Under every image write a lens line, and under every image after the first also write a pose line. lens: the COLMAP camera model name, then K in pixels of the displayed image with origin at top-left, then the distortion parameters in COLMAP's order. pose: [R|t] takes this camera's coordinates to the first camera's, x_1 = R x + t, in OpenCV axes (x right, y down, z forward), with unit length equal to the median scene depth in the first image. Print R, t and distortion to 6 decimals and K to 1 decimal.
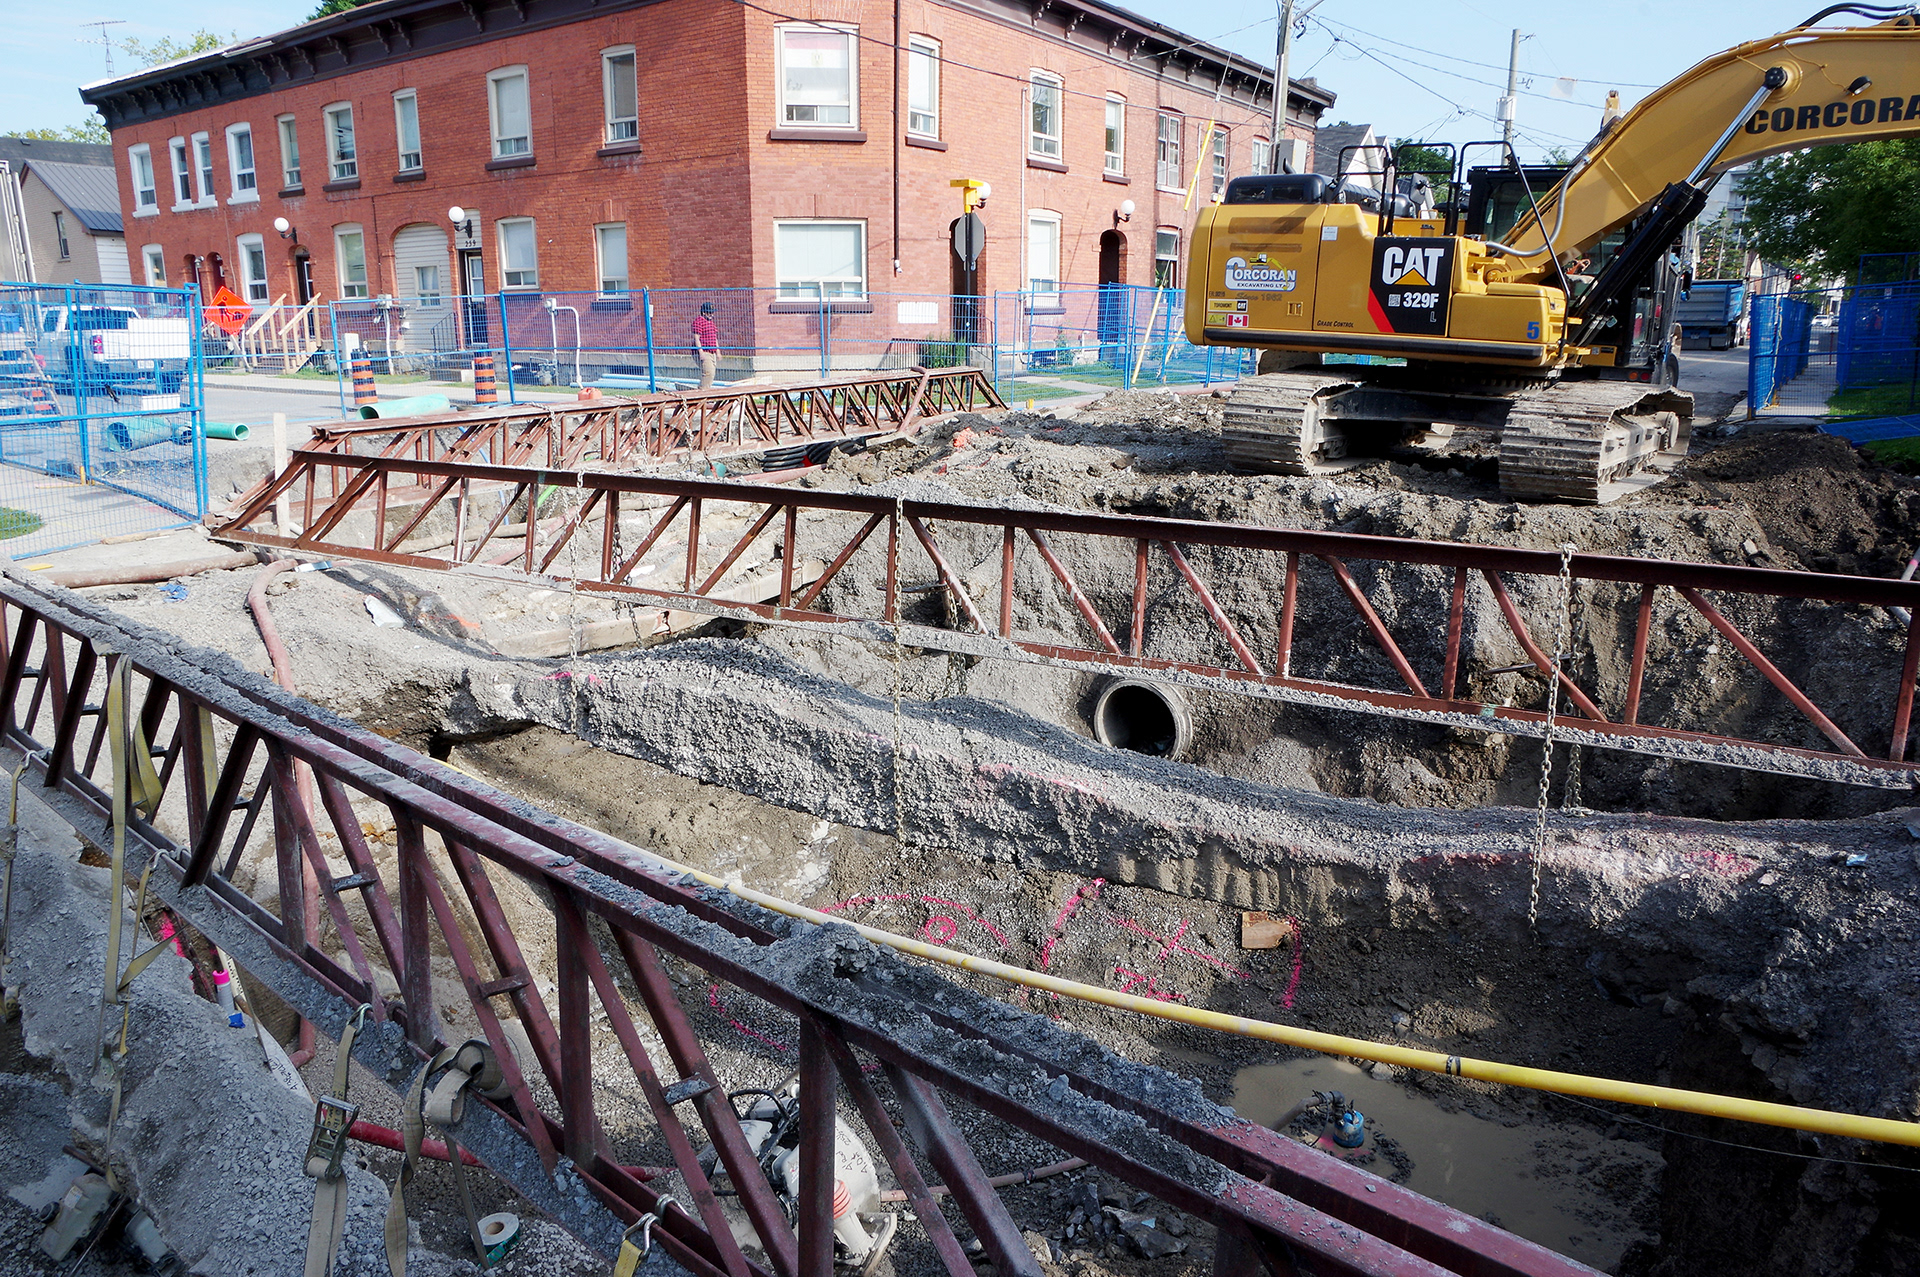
lens RADIAL K [[1320.1, 0, 959.4], [0, 1320.1, 663.4], [0, 0, 1]] dist [-0.064493, 0.019958]
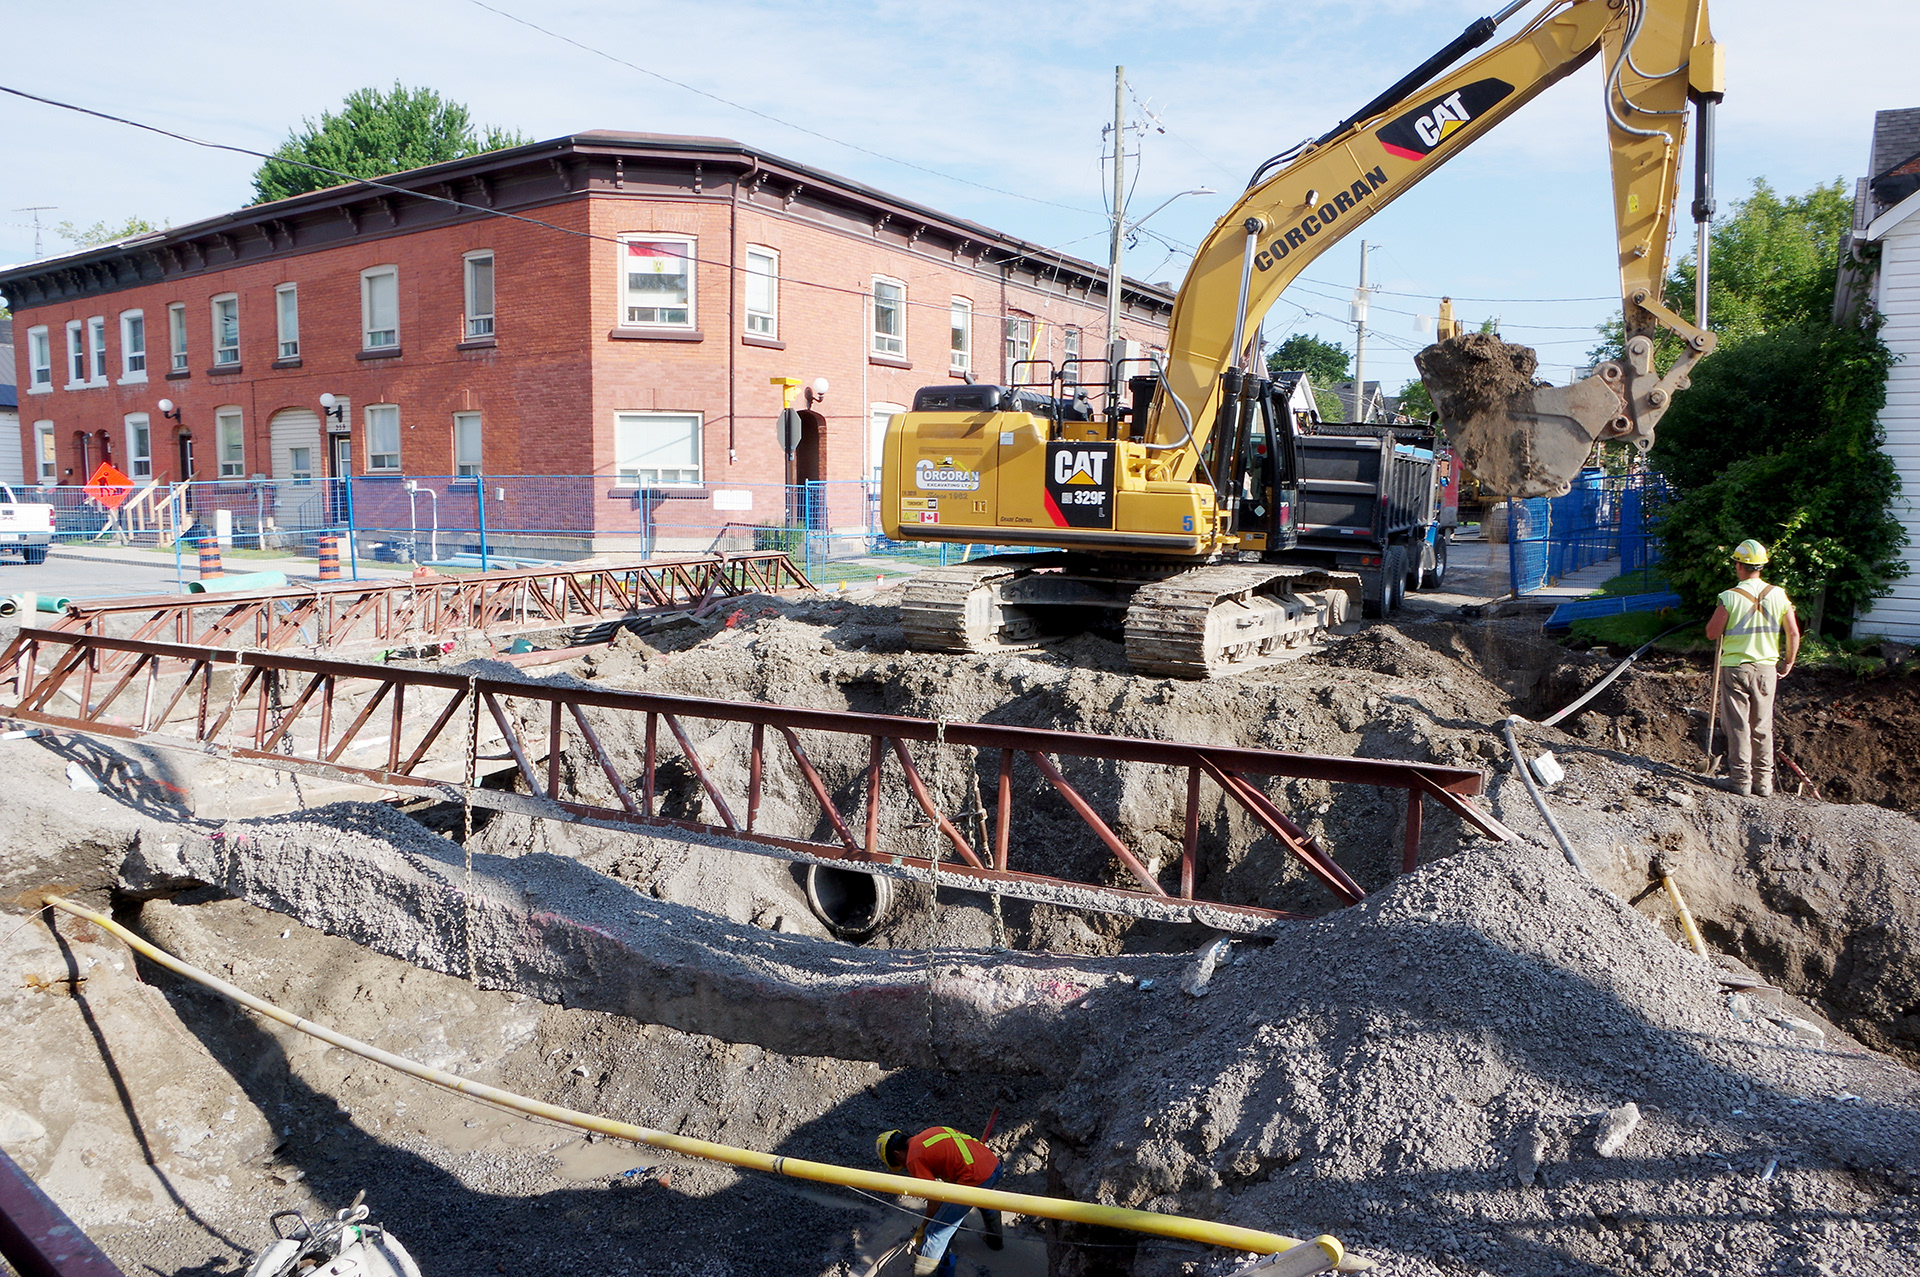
lens RADIAL K [[1320.1, 0, 959.4], [0, 1320.1, 663.4], [0, 0, 1]] dist [-0.064493, 0.019958]
pose [[0.998774, 0.002862, 0.049420, 0.156063], [0.003630, 0.991406, -0.130770, 0.006107], [-0.049370, 0.130789, 0.990180, -0.070428]]
